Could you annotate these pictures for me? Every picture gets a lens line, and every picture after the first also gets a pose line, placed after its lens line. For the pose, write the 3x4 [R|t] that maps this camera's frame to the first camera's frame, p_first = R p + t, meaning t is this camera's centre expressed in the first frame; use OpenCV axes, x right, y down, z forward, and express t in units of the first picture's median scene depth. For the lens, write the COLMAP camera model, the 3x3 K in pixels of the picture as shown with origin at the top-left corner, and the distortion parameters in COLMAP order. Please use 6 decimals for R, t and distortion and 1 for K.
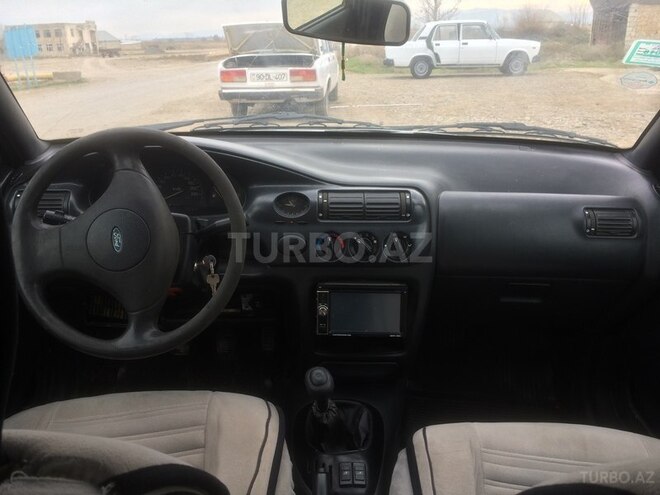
lens RADIAL K [[564.2, 0, 330.7], [0, 564.2, 249.7], [0, 0, 1]] dist [0.000926, -0.033606]
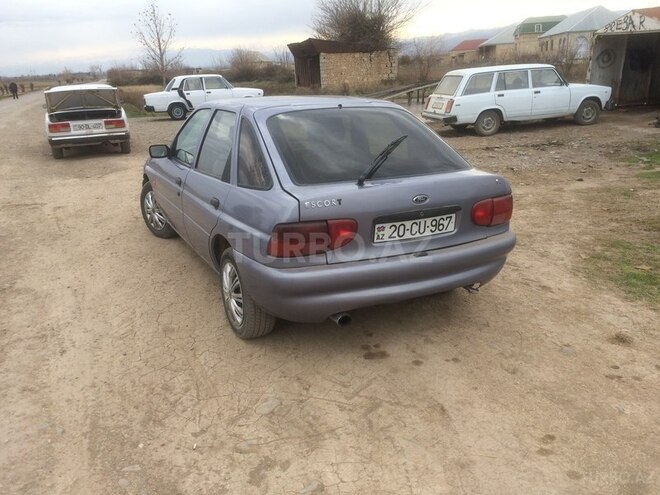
lens RADIAL K [[564.2, 0, 329.1], [0, 564.2, 249.7], [0, 0, 1]] dist [0.000926, -0.033606]
pose [[0.893735, -0.152461, 0.421893, -0.202345], [0.177471, 0.983915, -0.020391, 0.121605], [-0.411998, 0.093098, 0.906416, -0.458488]]
